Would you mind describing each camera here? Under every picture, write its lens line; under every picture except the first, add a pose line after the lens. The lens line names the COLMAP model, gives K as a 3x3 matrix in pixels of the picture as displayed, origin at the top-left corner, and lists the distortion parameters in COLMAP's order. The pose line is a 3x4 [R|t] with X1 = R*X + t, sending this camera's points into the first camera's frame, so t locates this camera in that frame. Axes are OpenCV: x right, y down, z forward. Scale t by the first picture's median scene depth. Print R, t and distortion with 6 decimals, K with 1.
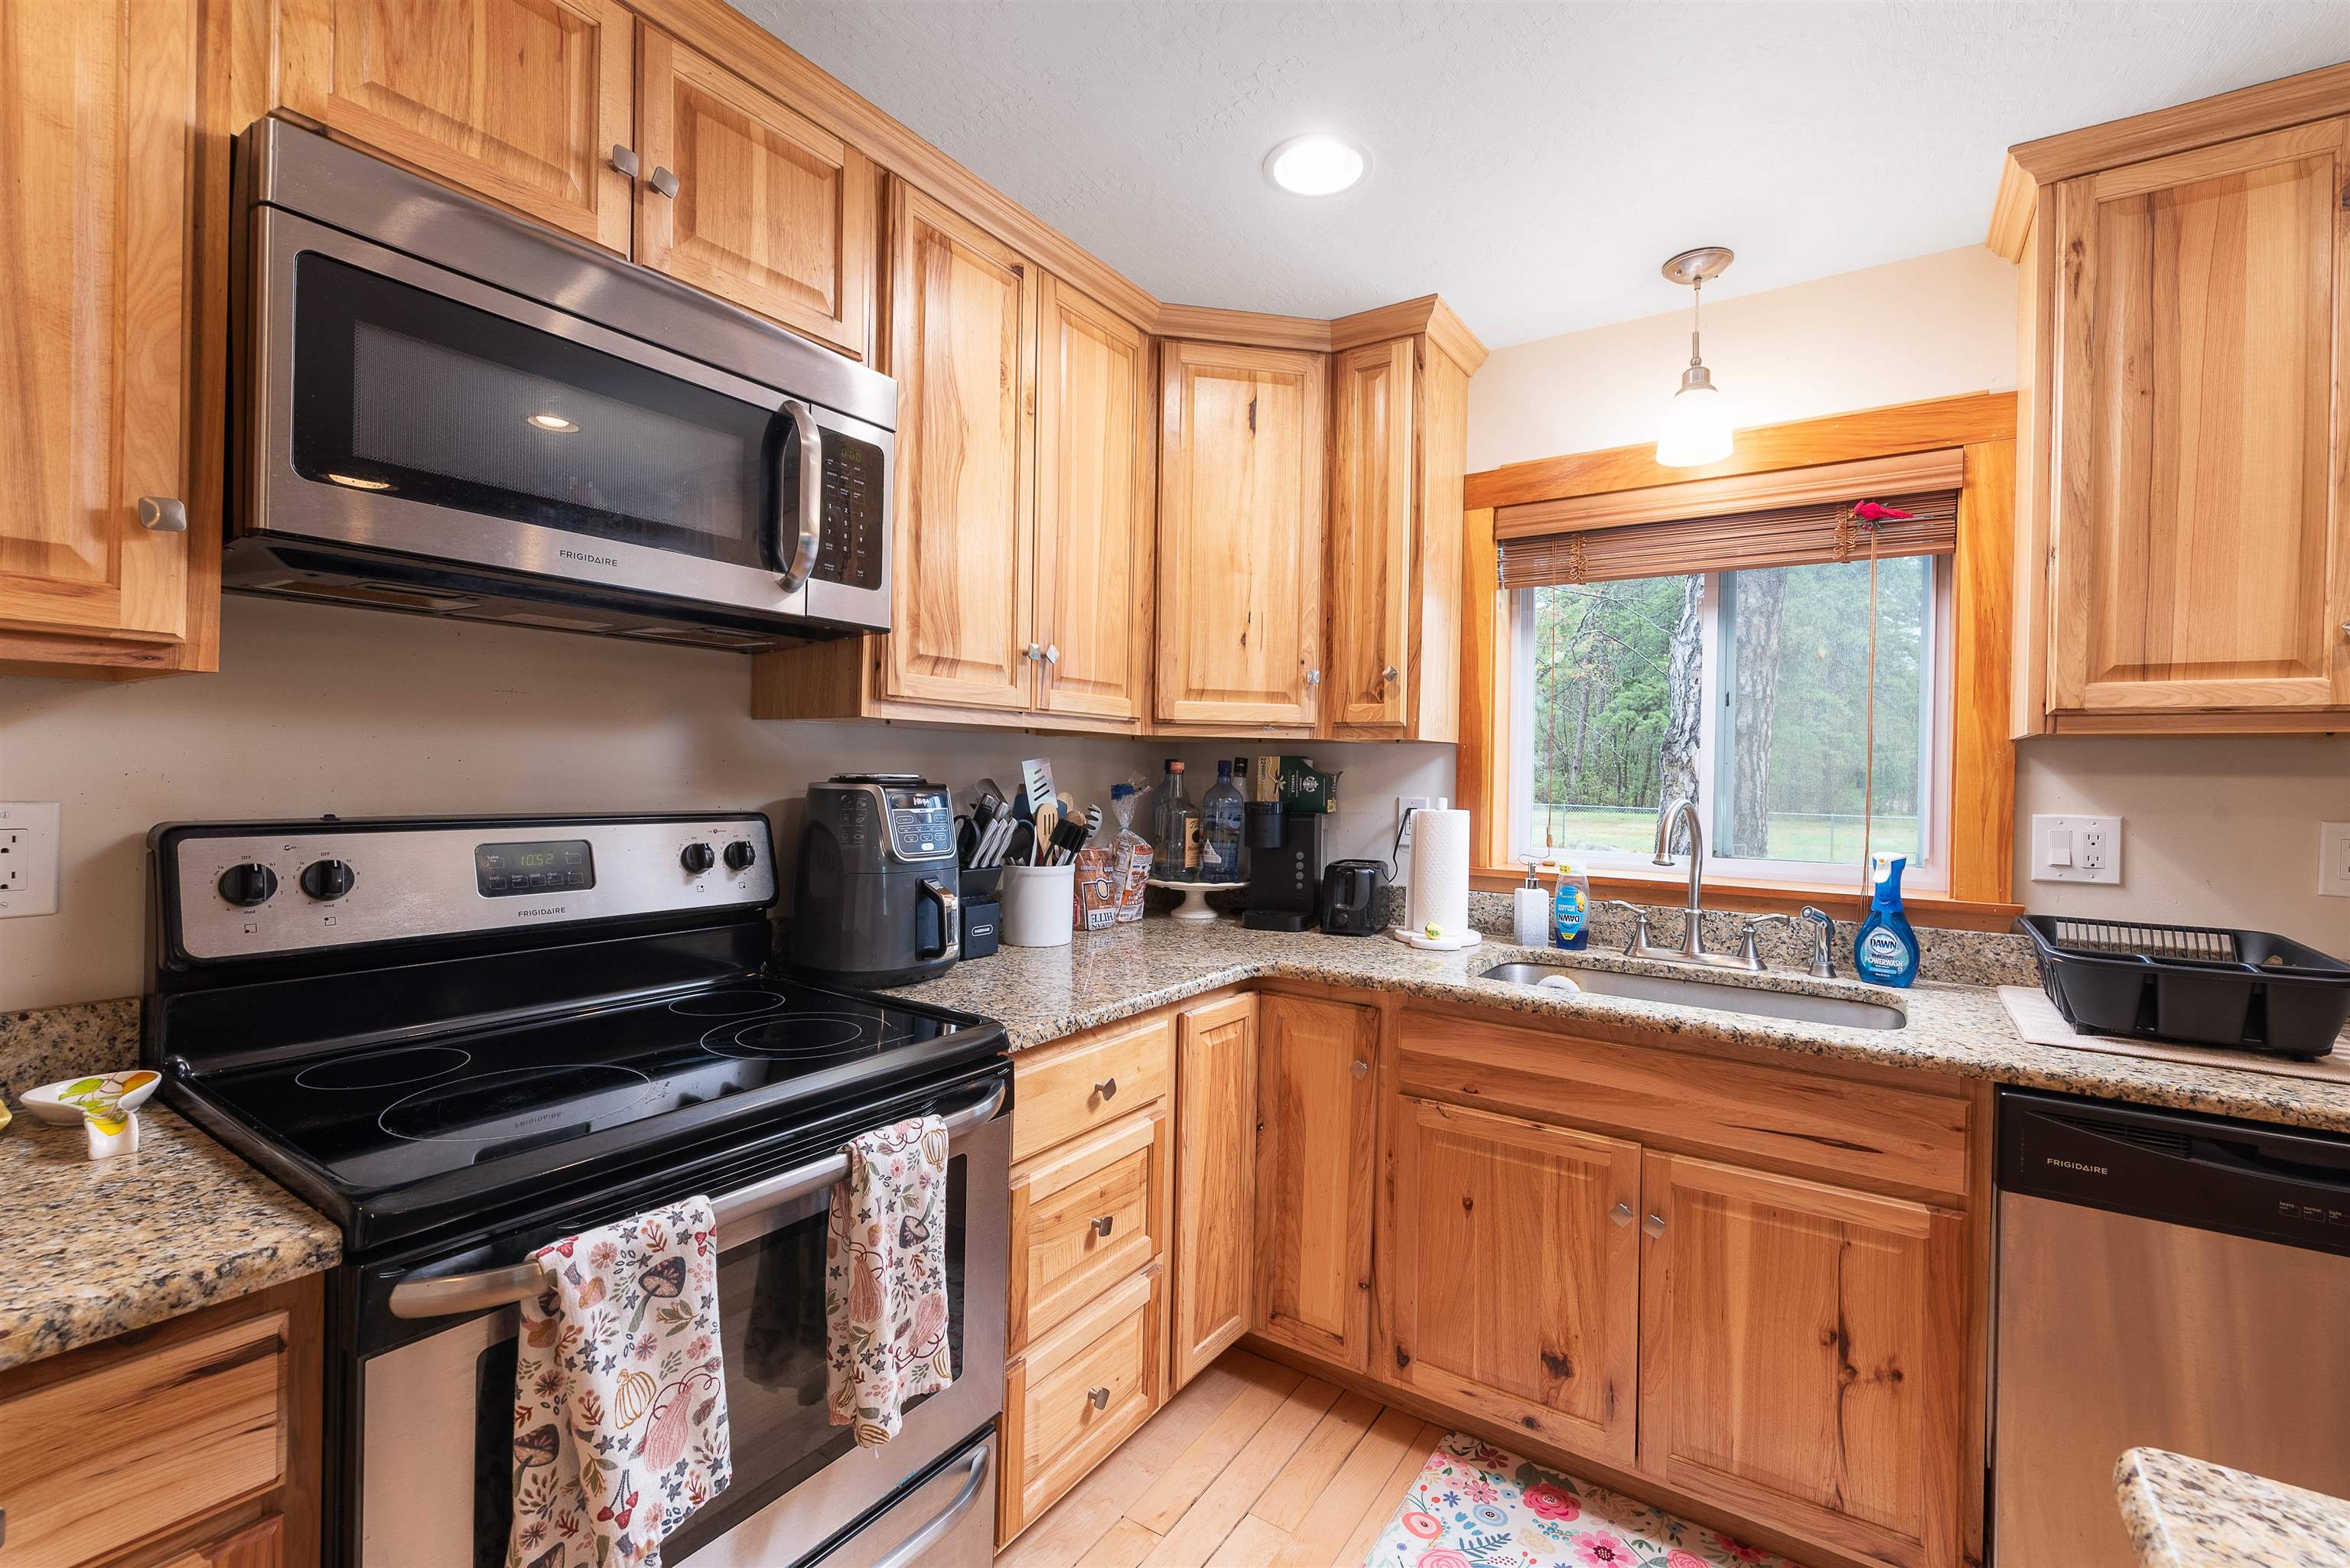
lens RADIAL K [[1015.1, 0, 1181.7], [0, 1015.1, 774.5], [0, 0, 1]] dist [0.004594, 0.000179]
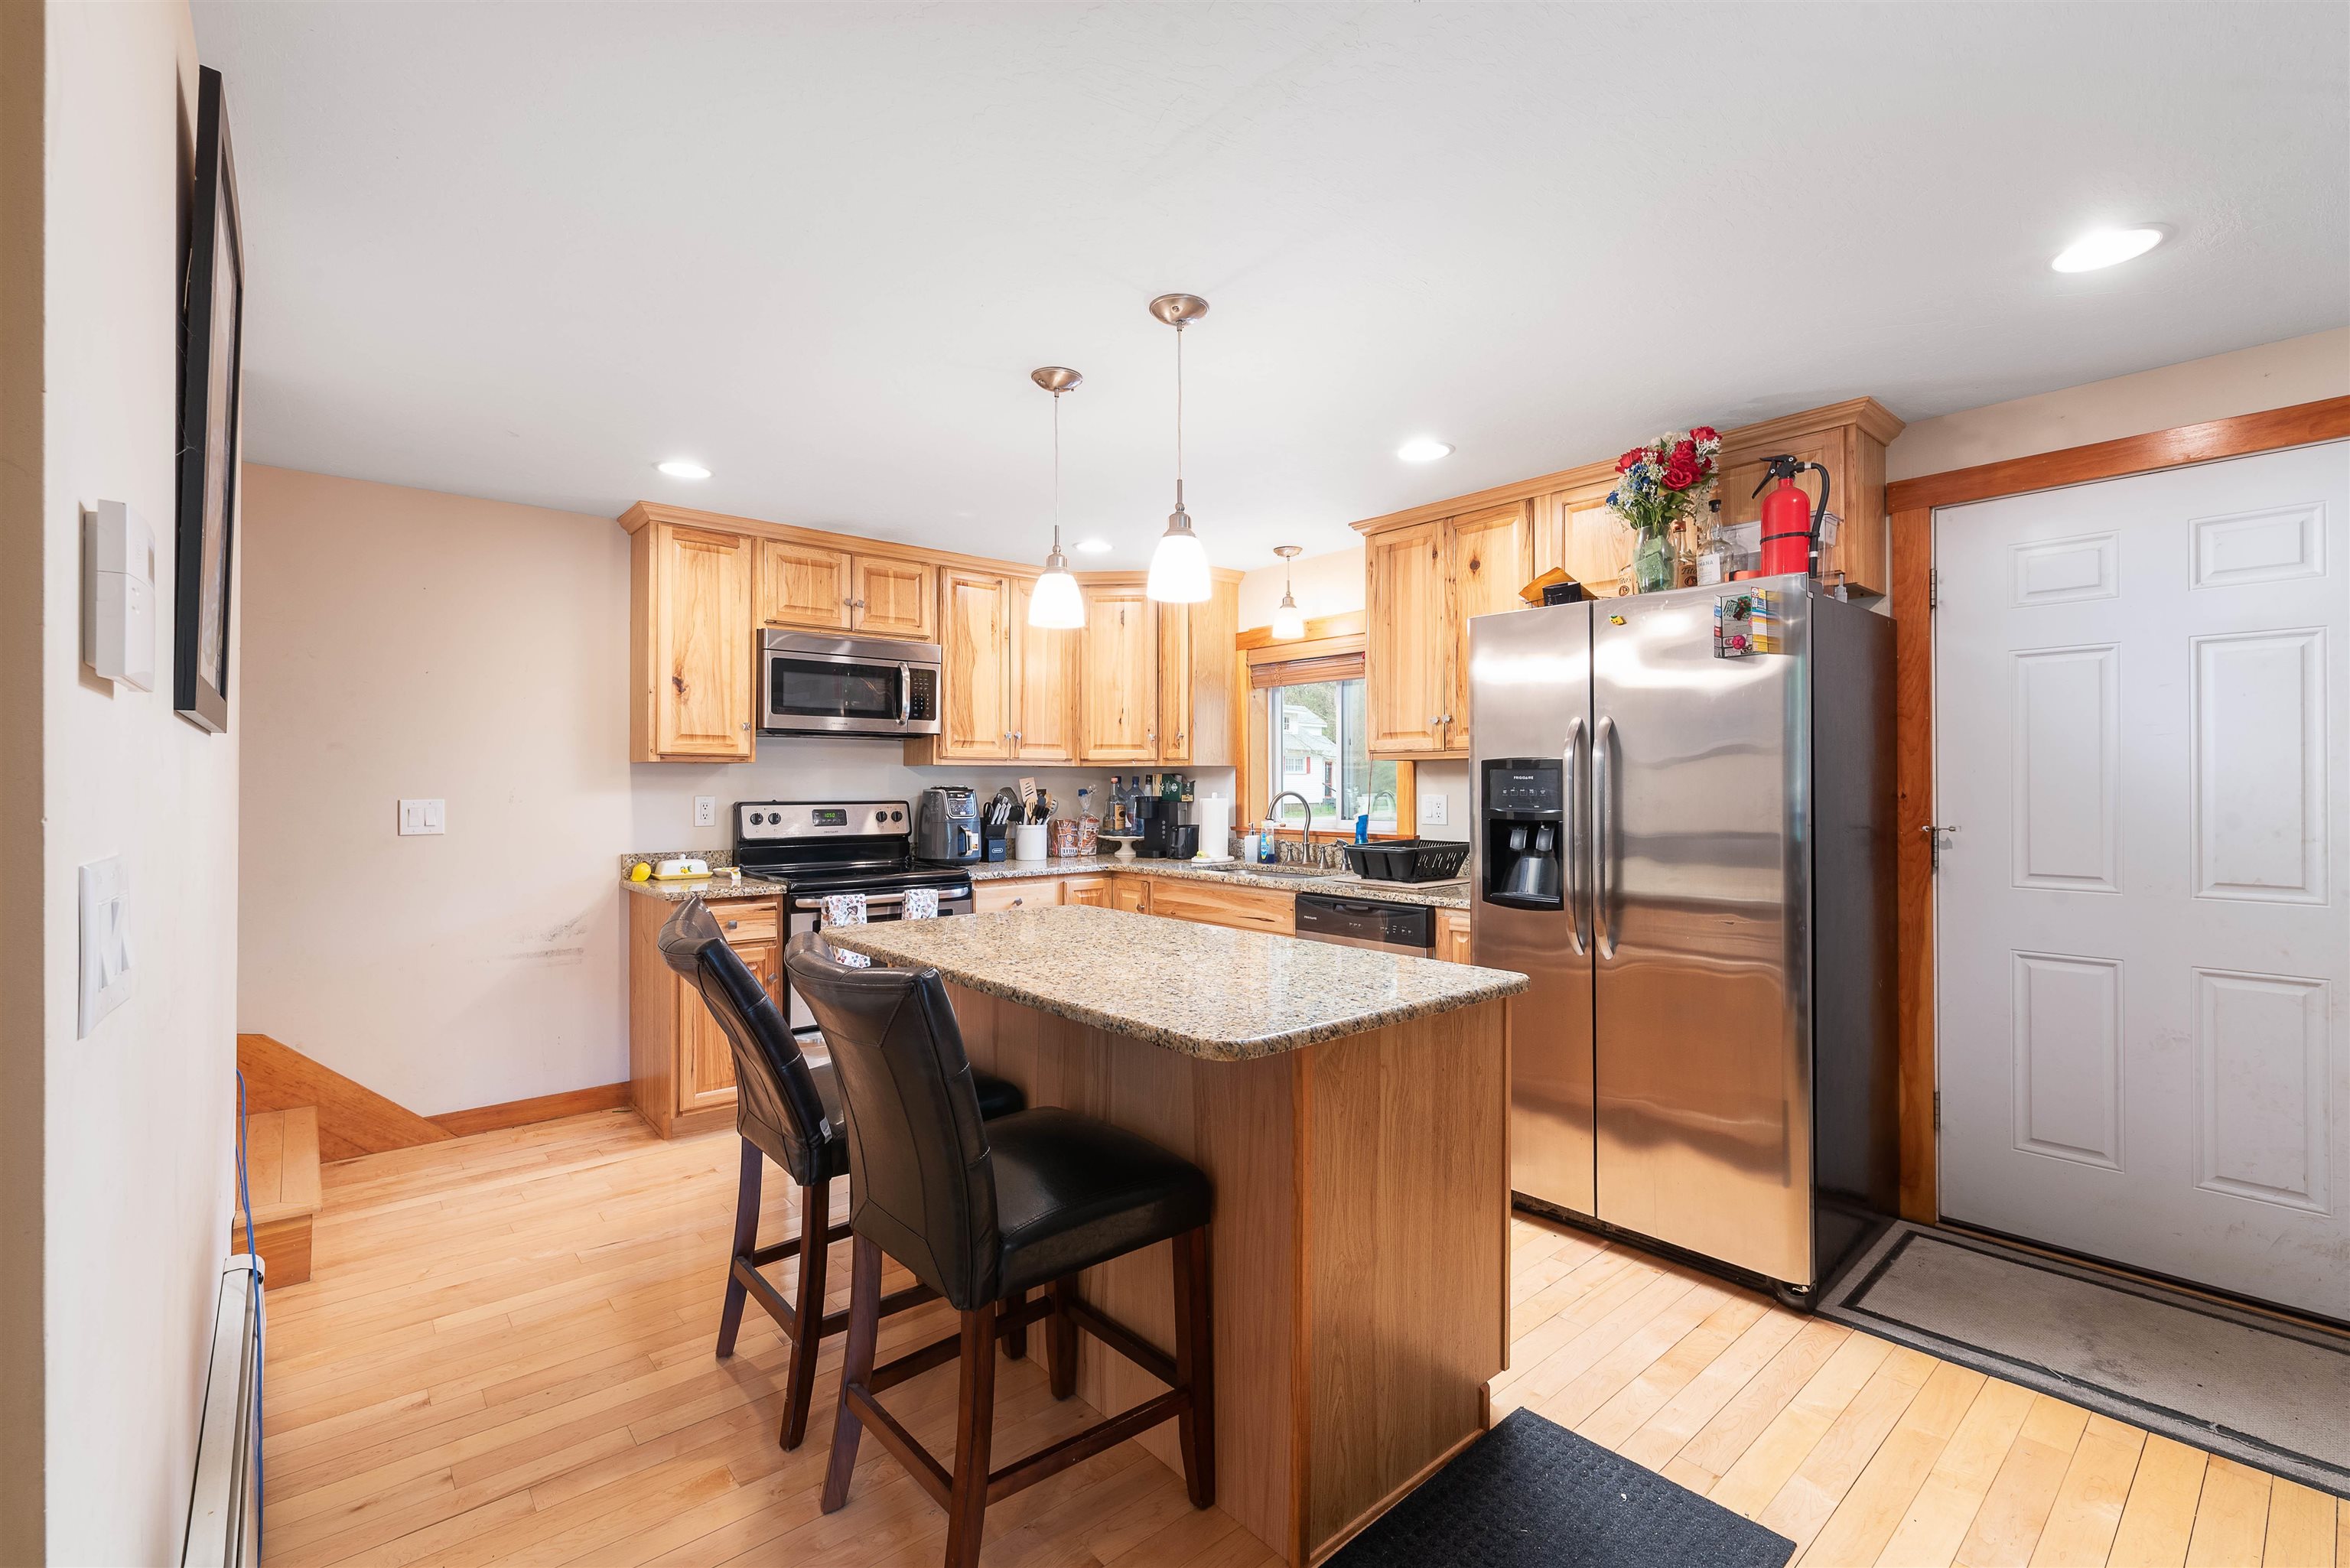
lens RADIAL K [[1015.1, 0, 1172.2], [0, 1015.1, 781.8], [0, 0, 1]] dist [0.004594, 0.000179]
pose [[0.962158, -0.017953, -0.271900, 1.006533], [0.016312, 0.999833, -0.008295, 0.021727], [0.272003, 0.003546, 0.962290, -1.405560]]
